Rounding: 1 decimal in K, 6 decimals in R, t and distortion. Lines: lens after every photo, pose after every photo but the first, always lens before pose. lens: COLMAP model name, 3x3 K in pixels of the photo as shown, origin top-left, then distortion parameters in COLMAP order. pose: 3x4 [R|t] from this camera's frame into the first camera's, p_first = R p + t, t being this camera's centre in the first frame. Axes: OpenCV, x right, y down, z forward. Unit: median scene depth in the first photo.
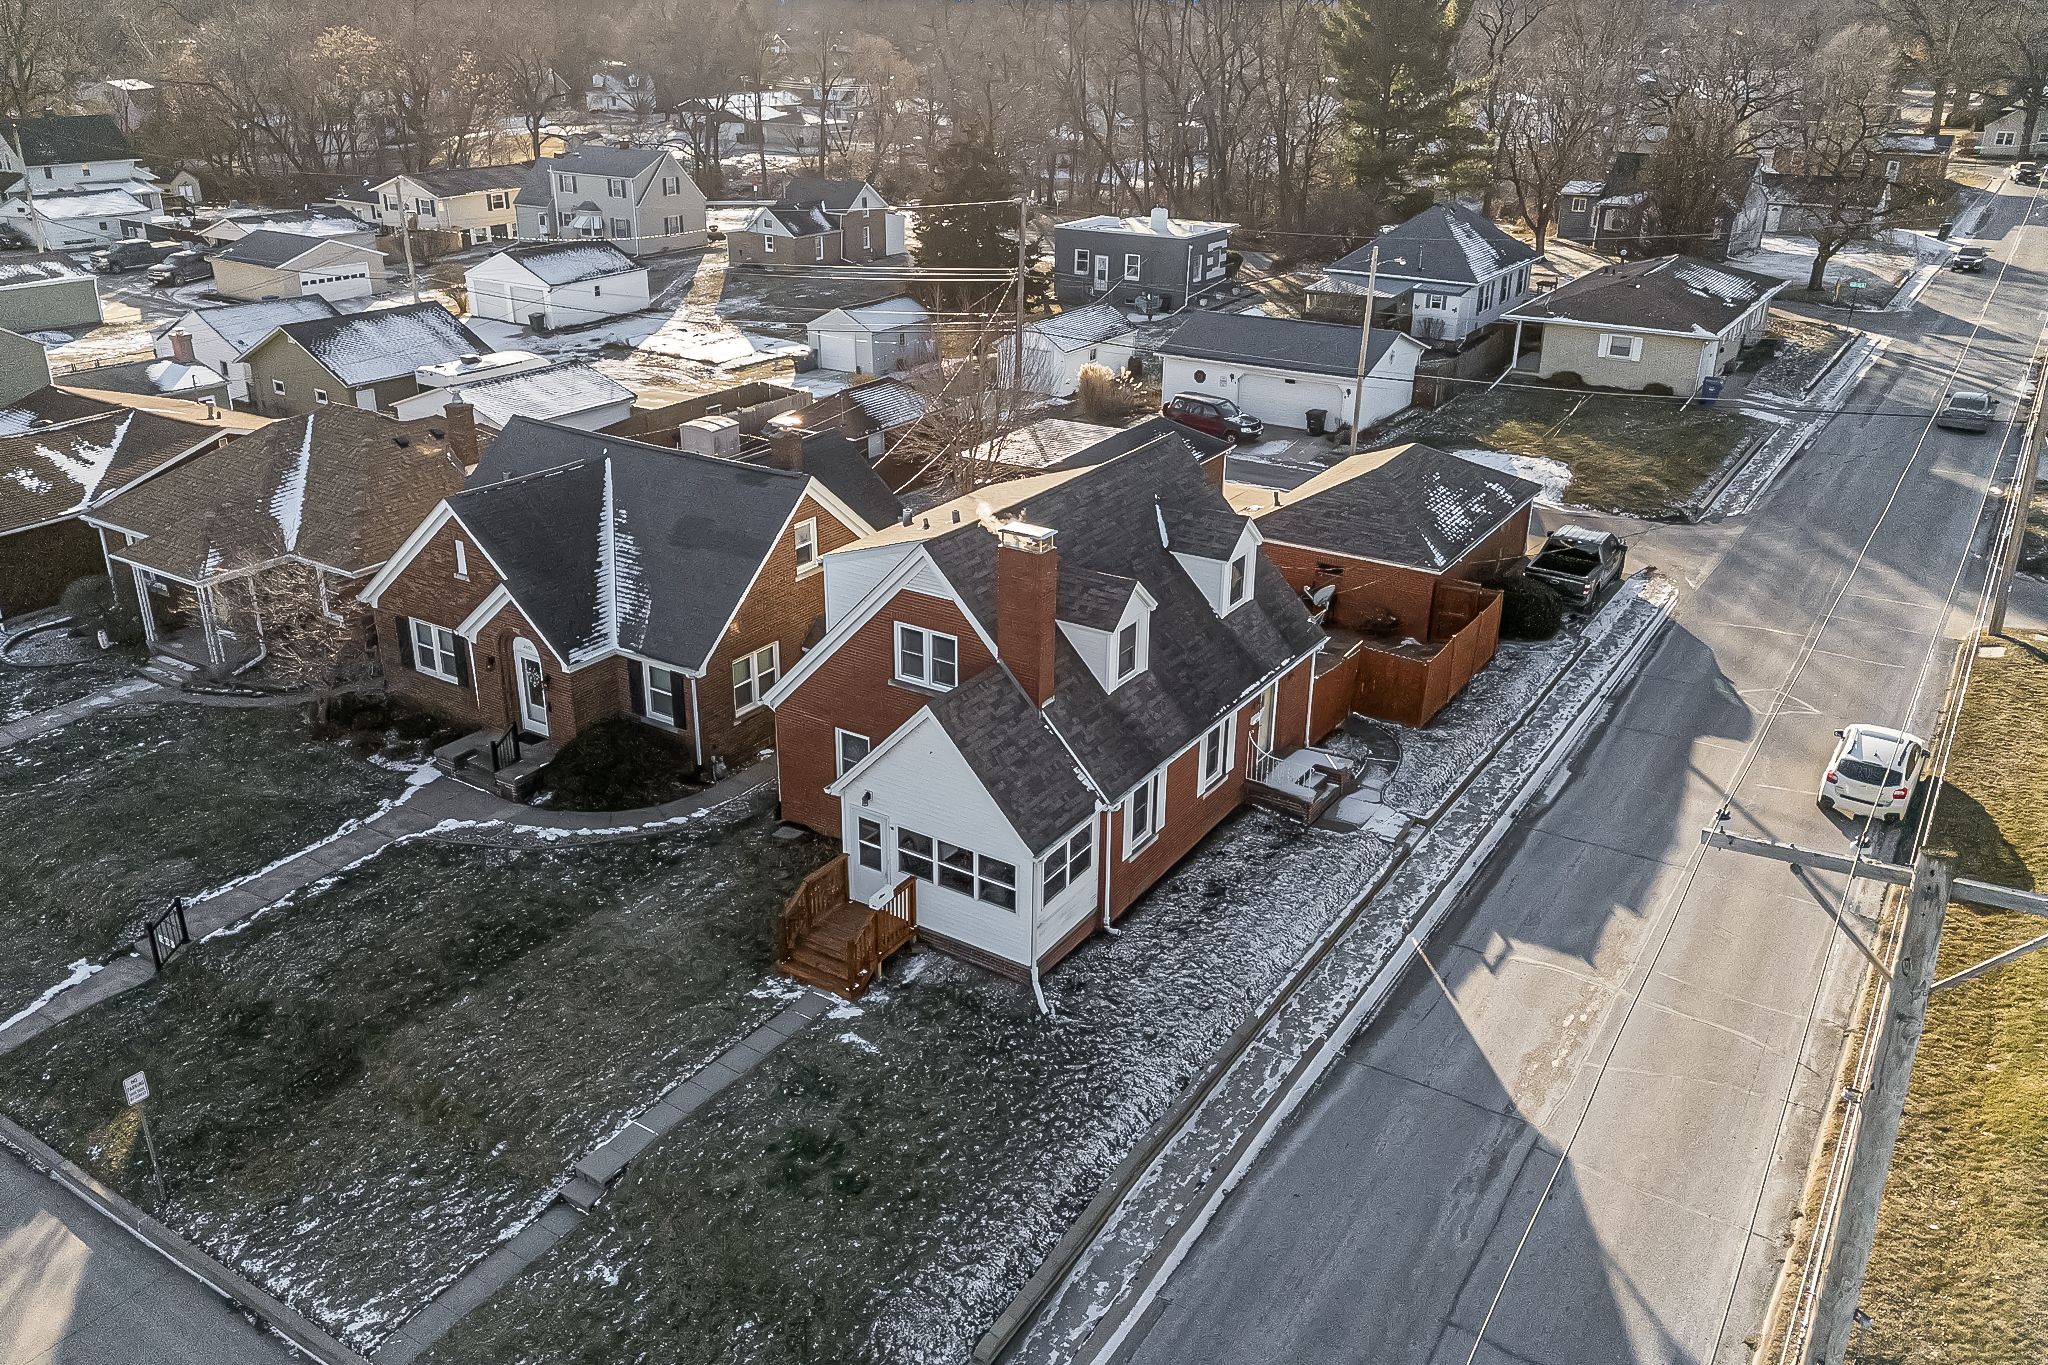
lens RADIAL K [[1487.4, 0, 1024.0], [0, 1487.4, 682.5], [0, 0, 1]] dist [0.052457, -0.006996]
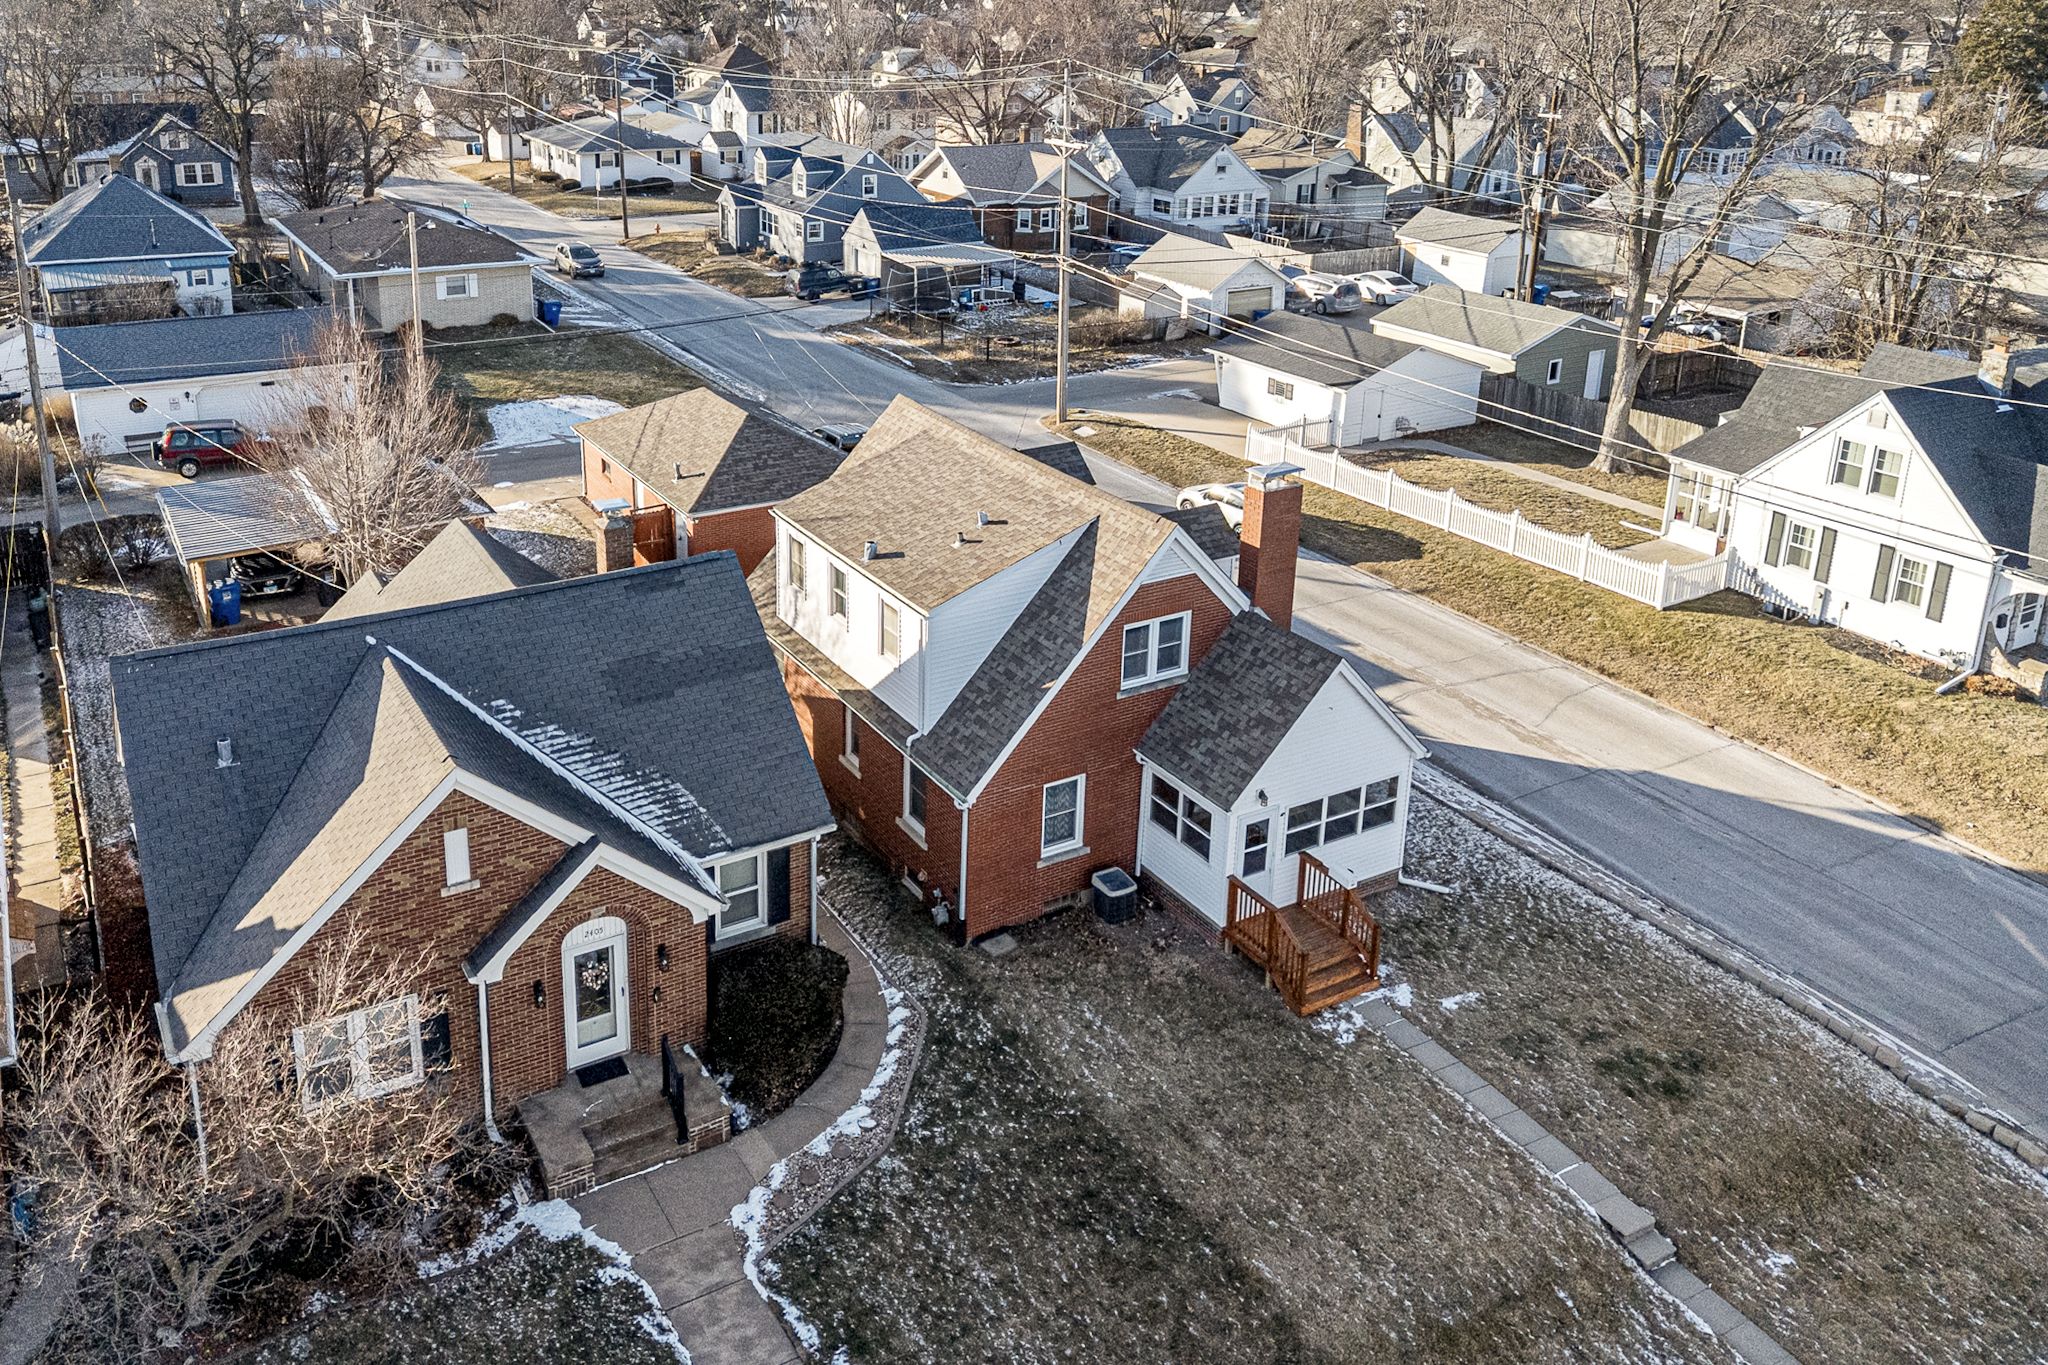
lens RADIAL K [[1569.0, 0, 890.6], [0, 1569.0, 529.0], [0, 0, 1]] dist [0.044337, -0.009135]
pose [[0.488107, -0.299191, 0.819900, -0.877577], [0.354591, 0.926364, 0.126944, -0.254603], [-0.797506, 0.228767, 0.558256, 0.551928]]
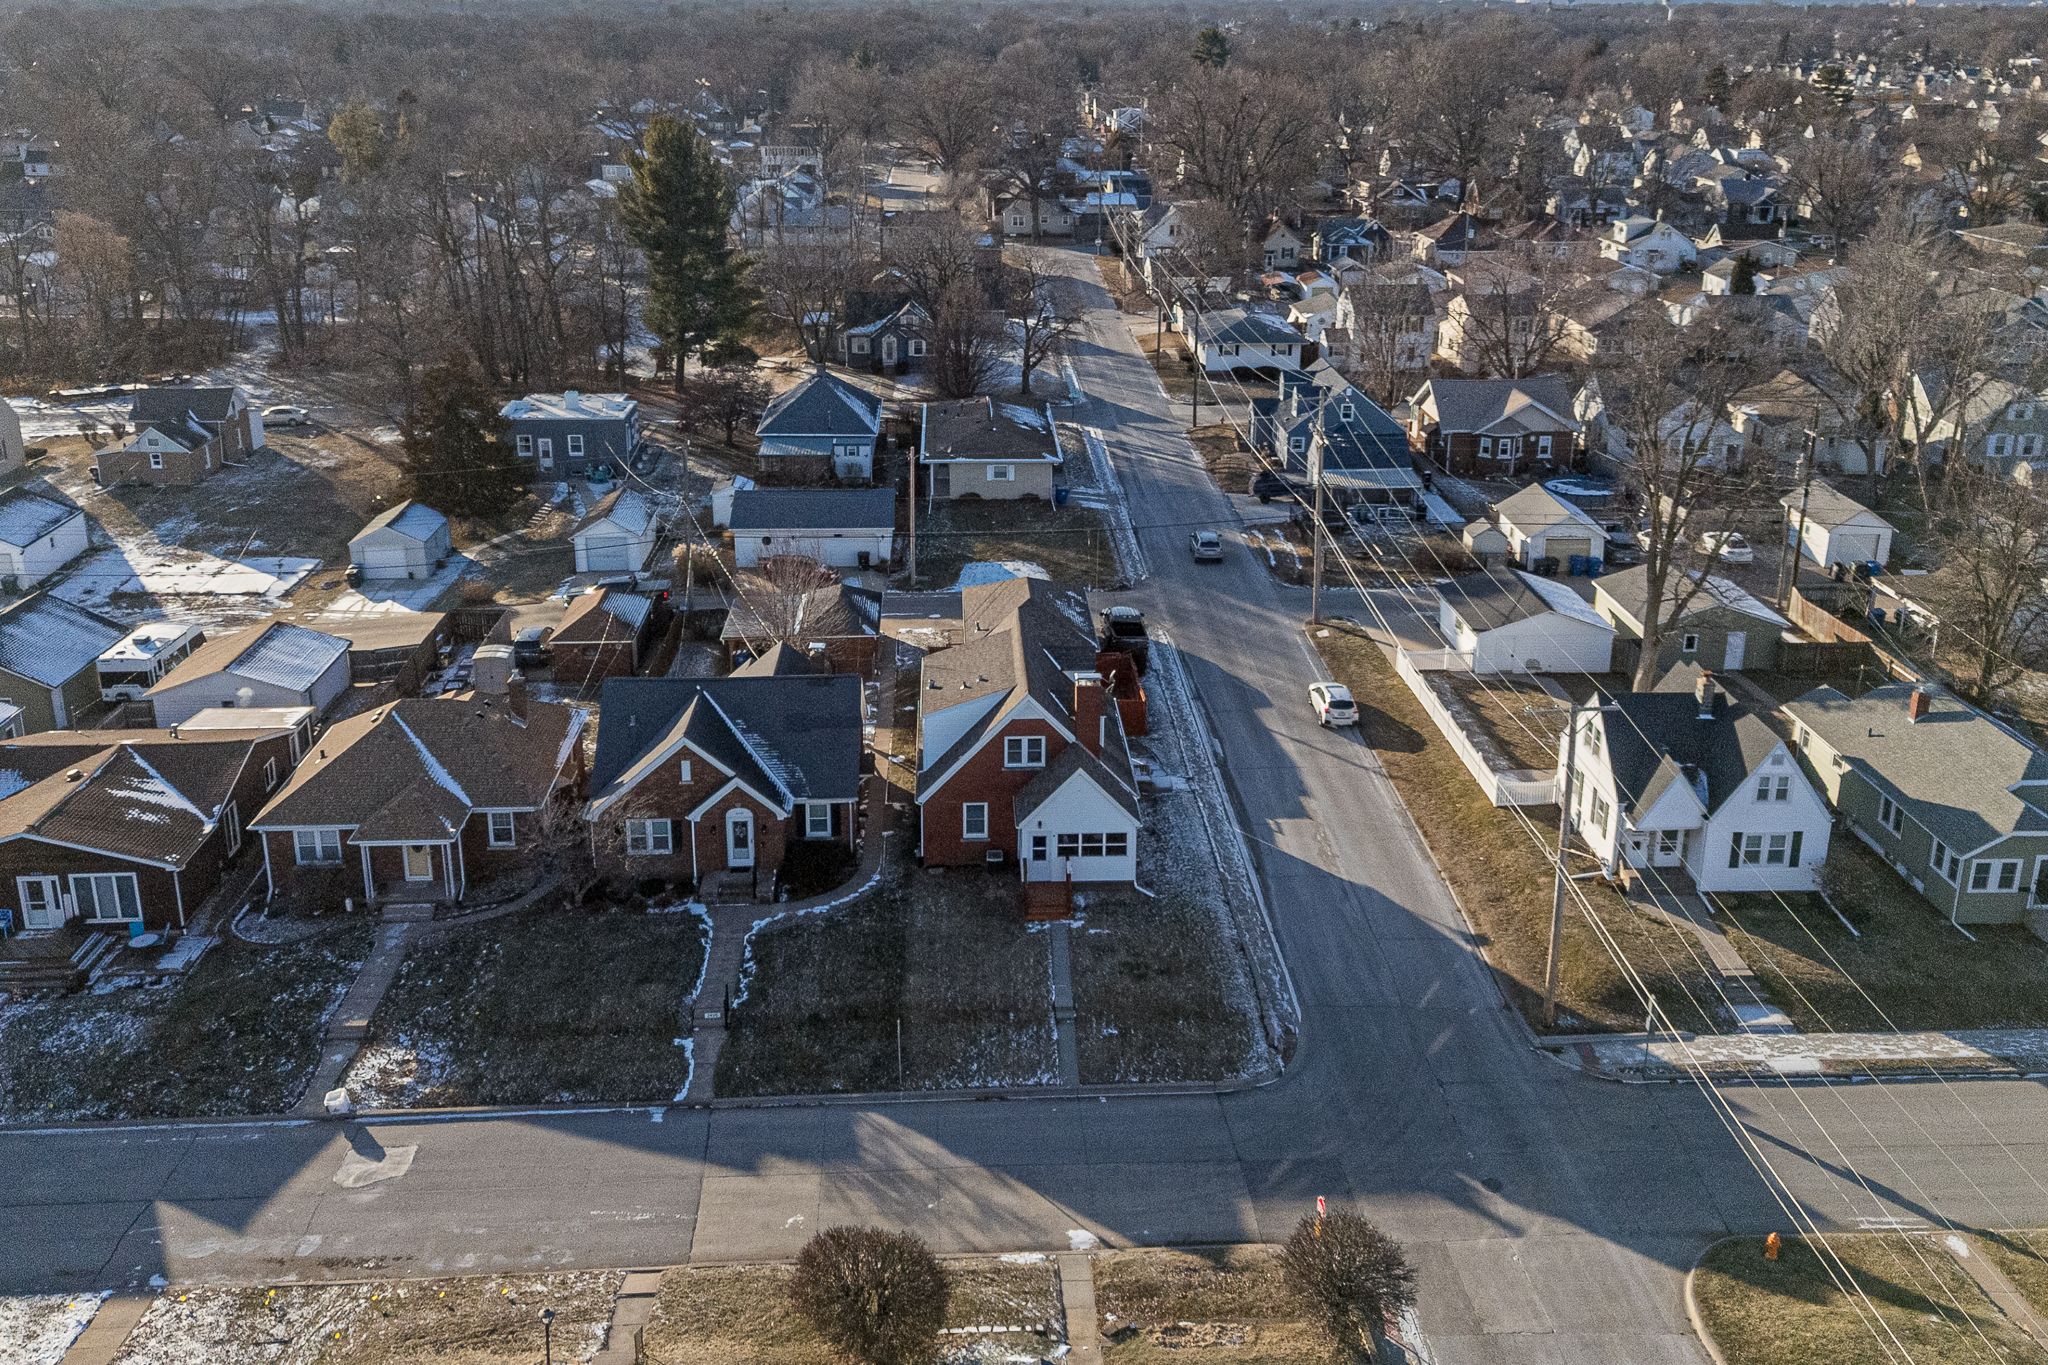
lens RADIAL K [[1595.4, 0, 1024.0], [0, 1595.4, 682.5], [0, 0, 1]] dist [0.057261, -0.002992]
pose [[0.816292, -0.217021, 0.535321, -1.117410], [0.237526, 0.970873, 0.031399, -0.163211], [-0.526543, 0.101522, 0.844065, -0.738314]]
